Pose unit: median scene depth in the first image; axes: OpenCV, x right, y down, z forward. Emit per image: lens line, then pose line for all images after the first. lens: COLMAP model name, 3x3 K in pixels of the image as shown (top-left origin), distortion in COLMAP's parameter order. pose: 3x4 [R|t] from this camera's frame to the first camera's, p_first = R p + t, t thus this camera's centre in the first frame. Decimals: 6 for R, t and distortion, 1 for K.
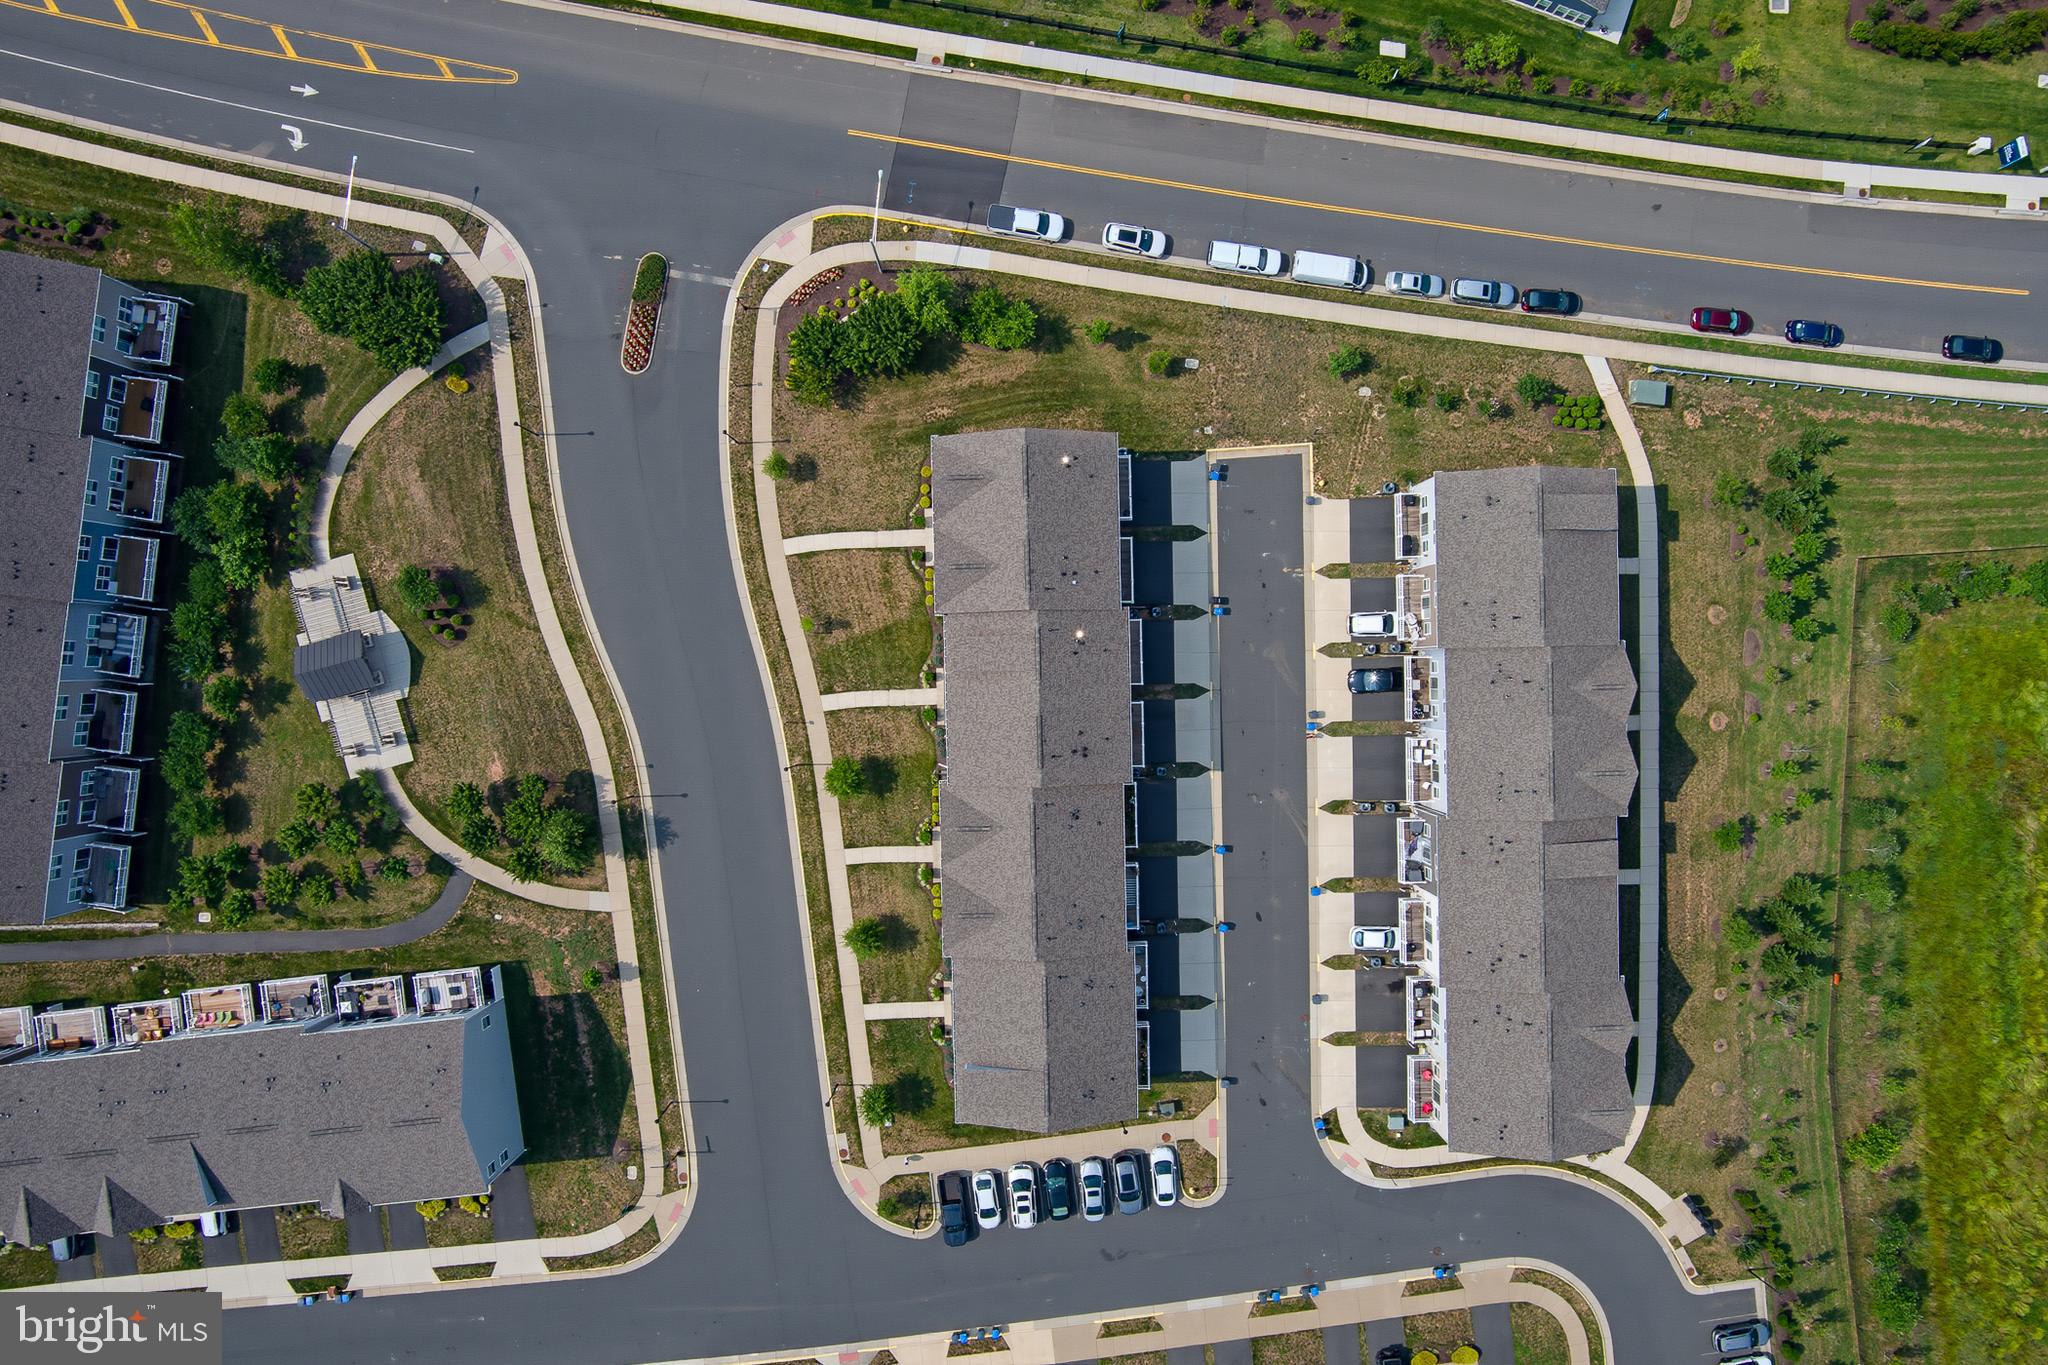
lens RADIAL K [[1615.9, 0, 1024.0], [0, 1615.9, 682.5], [0, 0, 1]] dist [-0.081120, 0.056586]
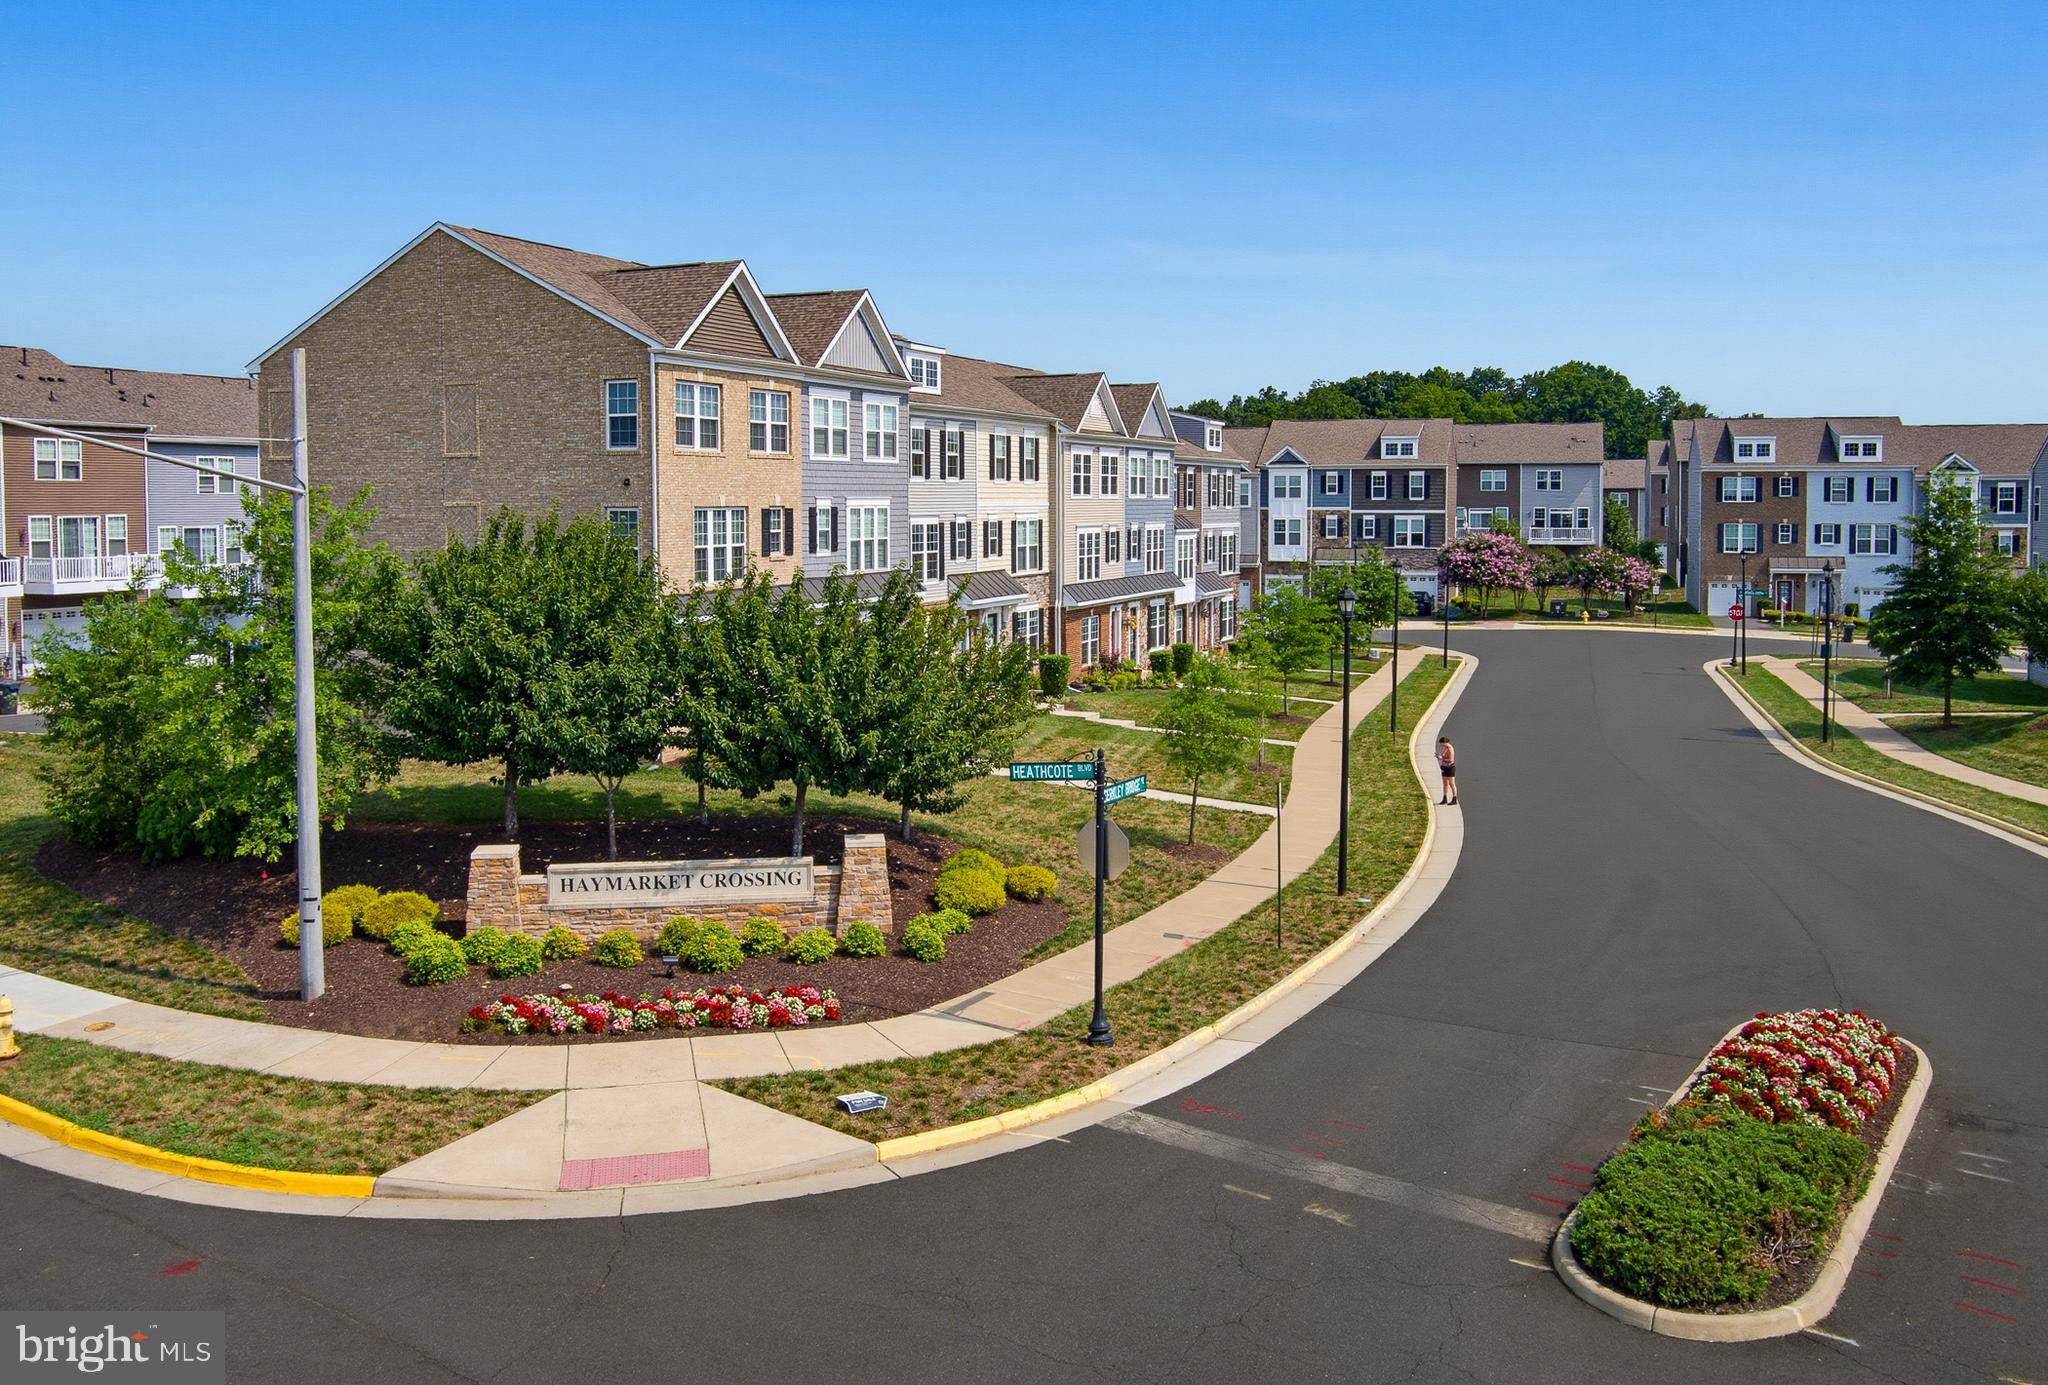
lens RADIAL K [[1683.6, 0, 1022.4], [0, 1683.6, 556.7], [0, 0, 1]] dist [-0.035470, -0.000974]
pose [[-0.908489, -0.013091, 0.417705, -0.233468], [0.417910, -0.029663, 0.908004, -0.386694], [0.000504, 0.999474, 0.032419, 0.942605]]
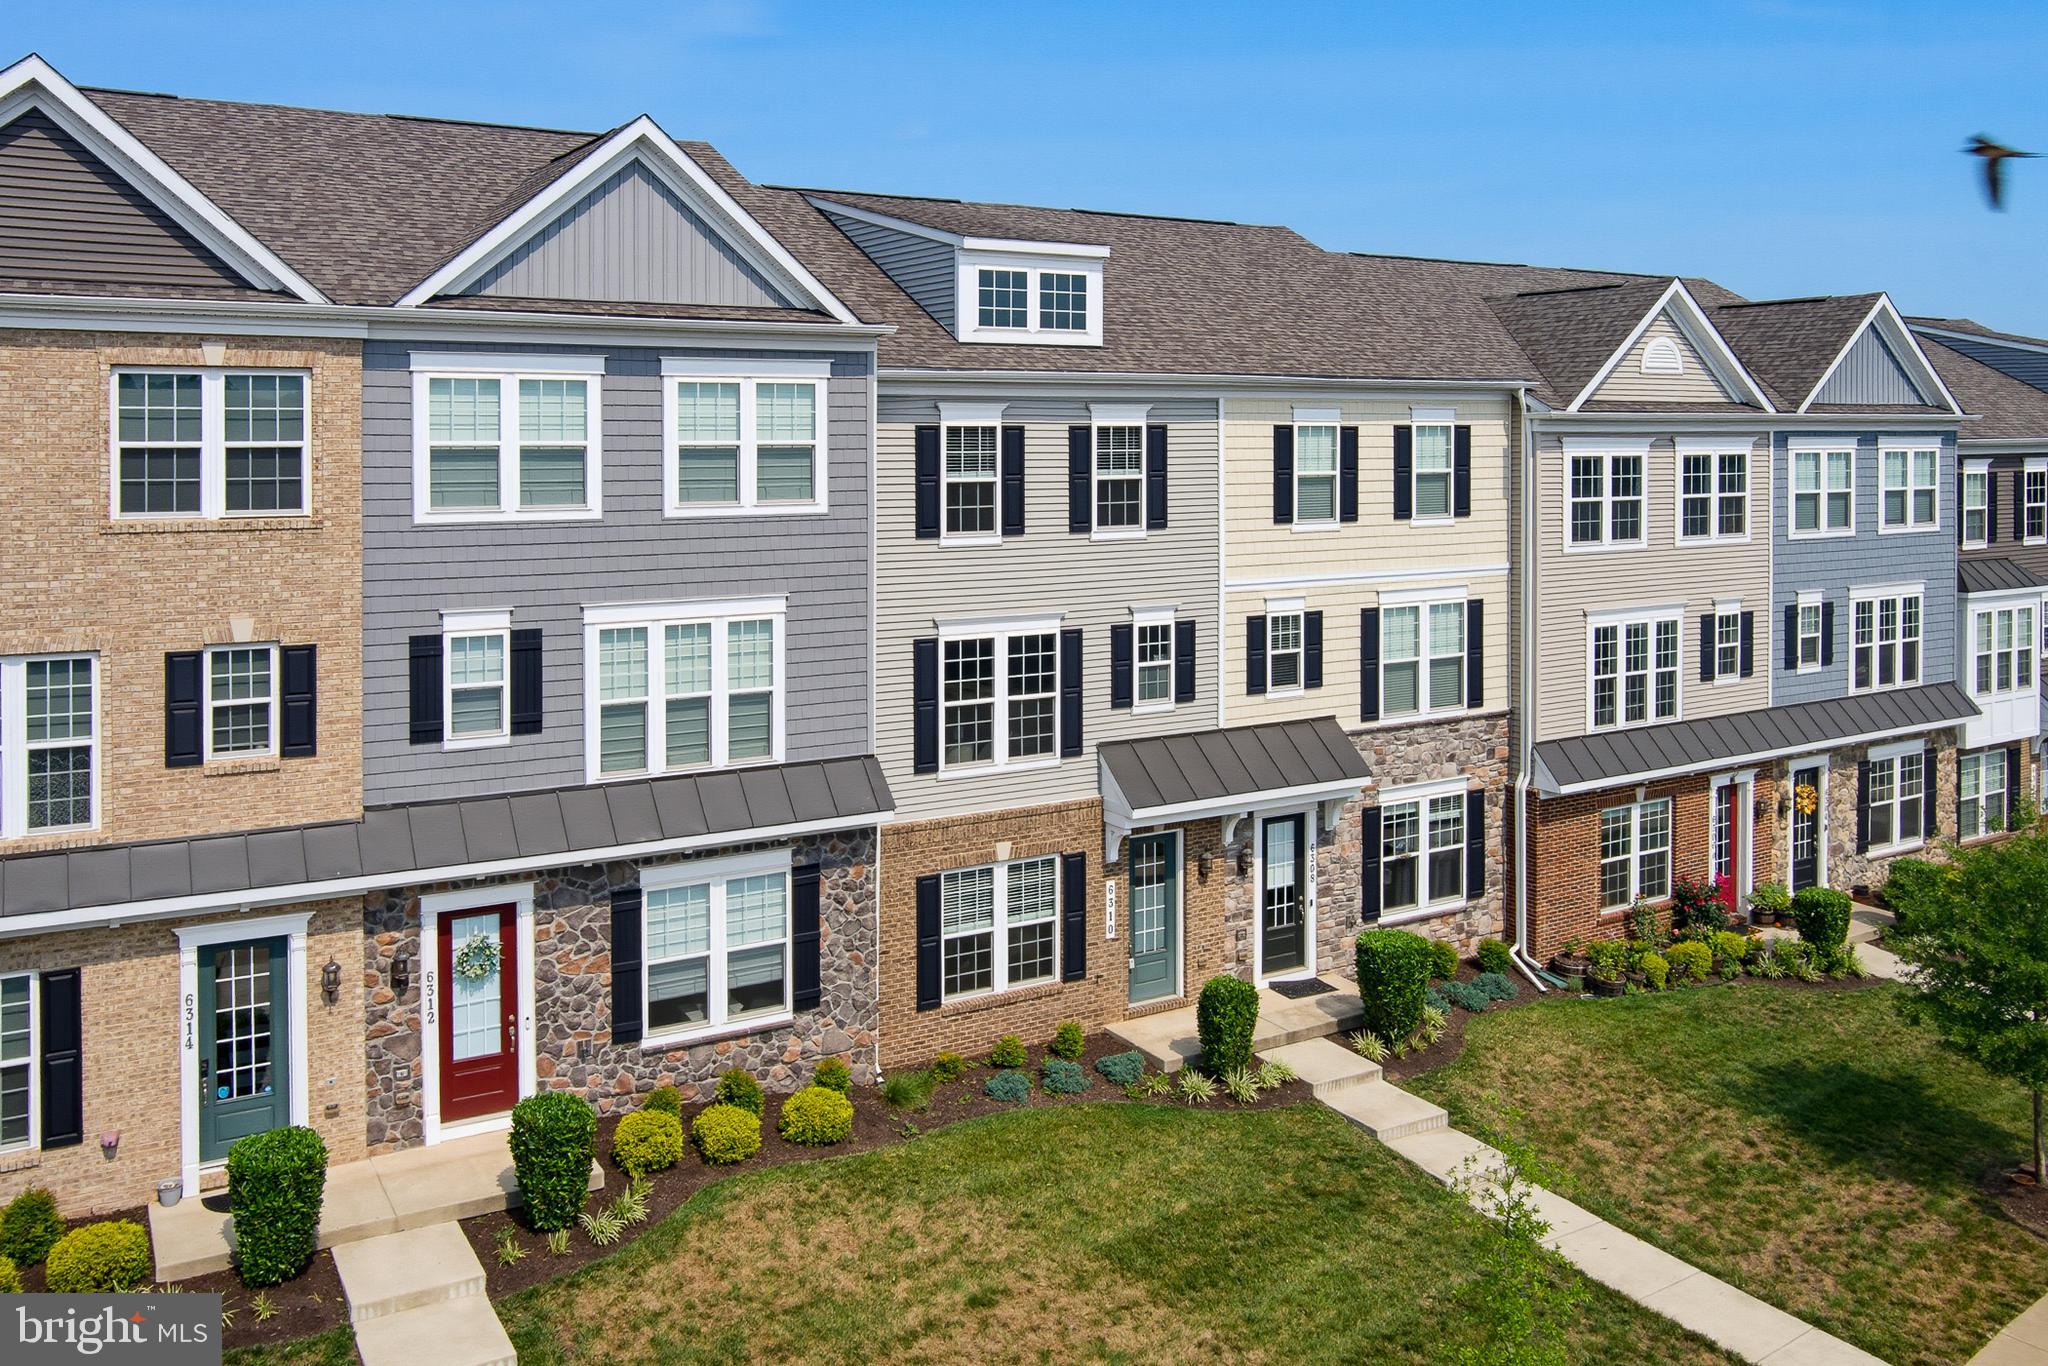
lens RADIAL K [[1667.1, 0, 1017.8], [0, 1667.1, 420.3], [0, 0, 1]] dist [-0.050548, 0.003283]
pose [[-0.490093, 0.003910, 0.871661, -0.199588], [0.871668, 0.004661, 0.490075, -0.108863], [-0.002147, 0.999981, -0.005693, 0.925229]]
